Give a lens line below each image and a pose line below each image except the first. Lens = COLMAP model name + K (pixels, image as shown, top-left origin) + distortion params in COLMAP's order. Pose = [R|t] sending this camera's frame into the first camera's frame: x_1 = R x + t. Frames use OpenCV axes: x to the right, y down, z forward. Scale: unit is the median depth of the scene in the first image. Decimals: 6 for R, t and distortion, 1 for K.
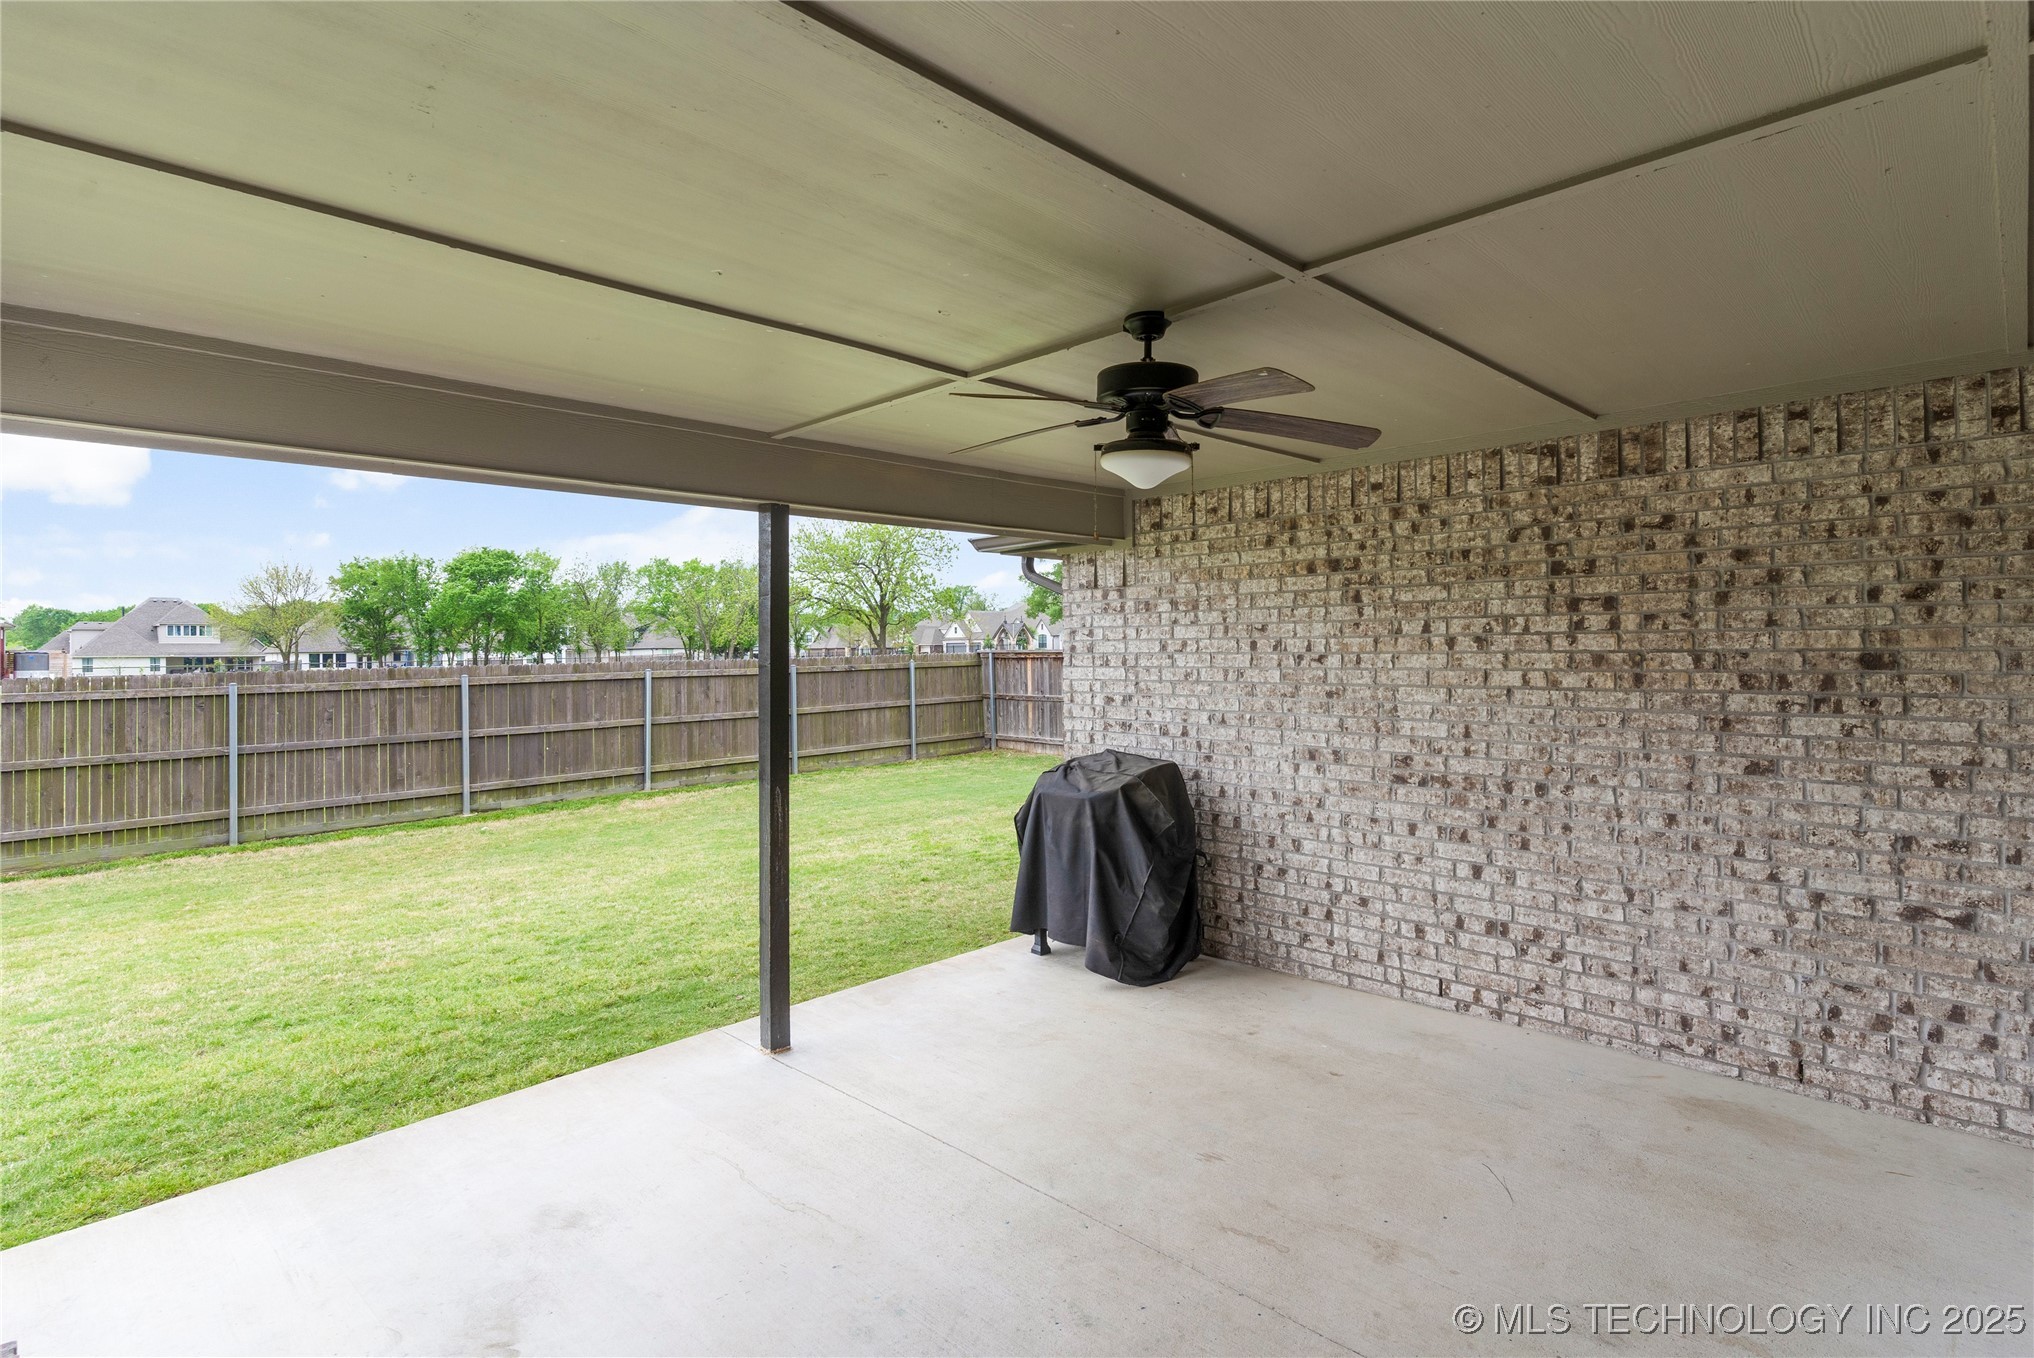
lens RADIAL K [[991.5, 0, 1006.8], [0, 991.5, 651.1], [0, 0, 1]] dist [0.004471, -0.001403]
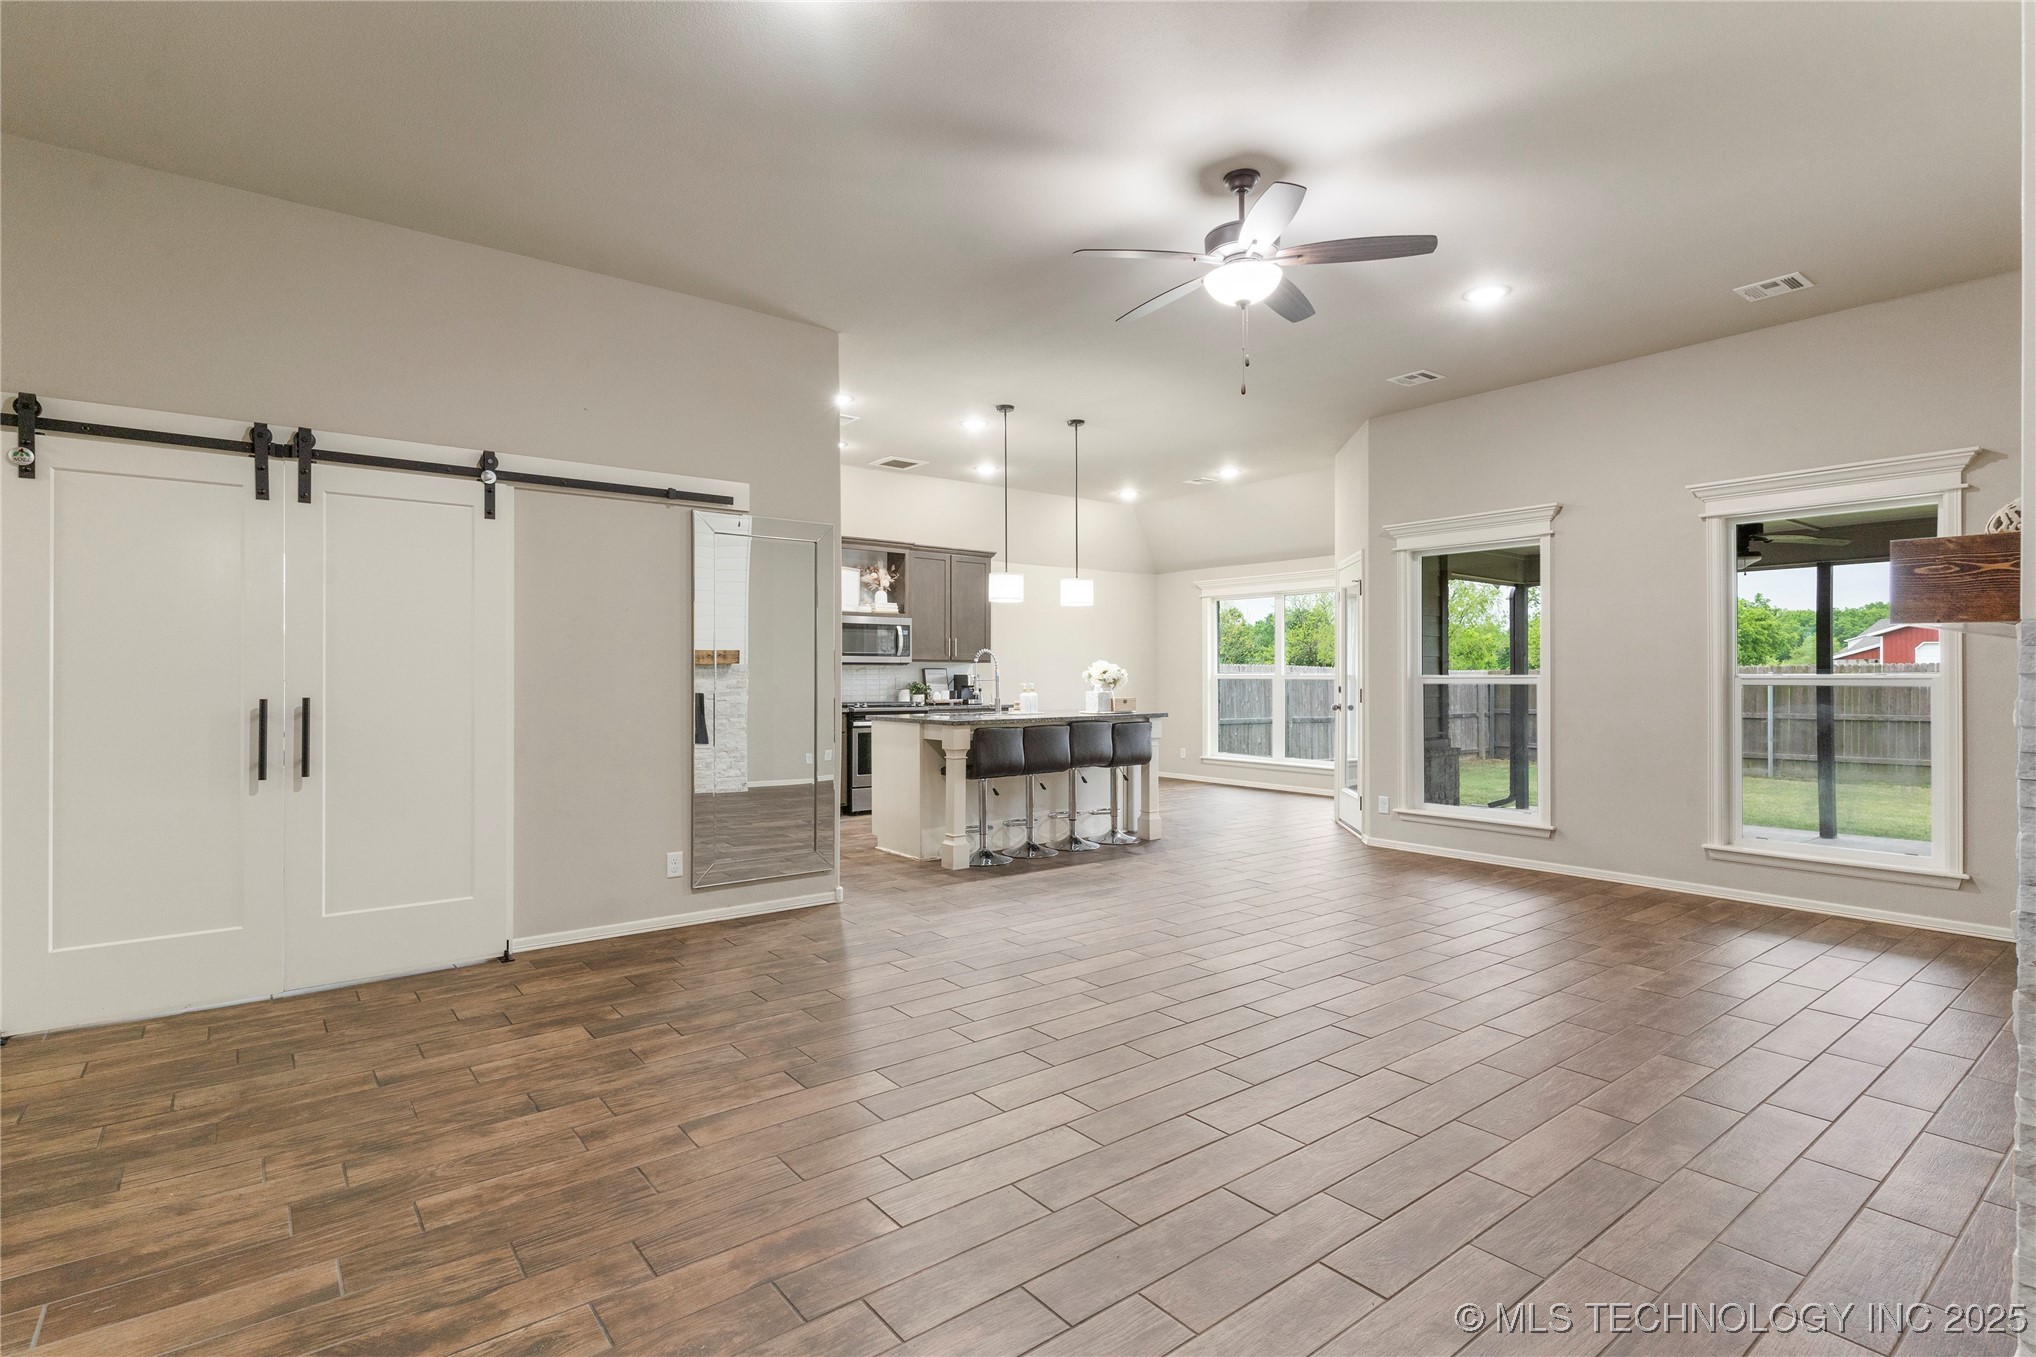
lens RADIAL K [[992.5, 0, 1004.7], [0, 992.5, 669.8], [0, 0, 1]] dist [0.004471, -0.001403]
pose [[-0.121155, 0.005179, -0.992620, 2.150552], [0.003013, 0.999984, 0.004850, 0.057876], [0.992629, -0.002403, -0.121169, -0.435004]]
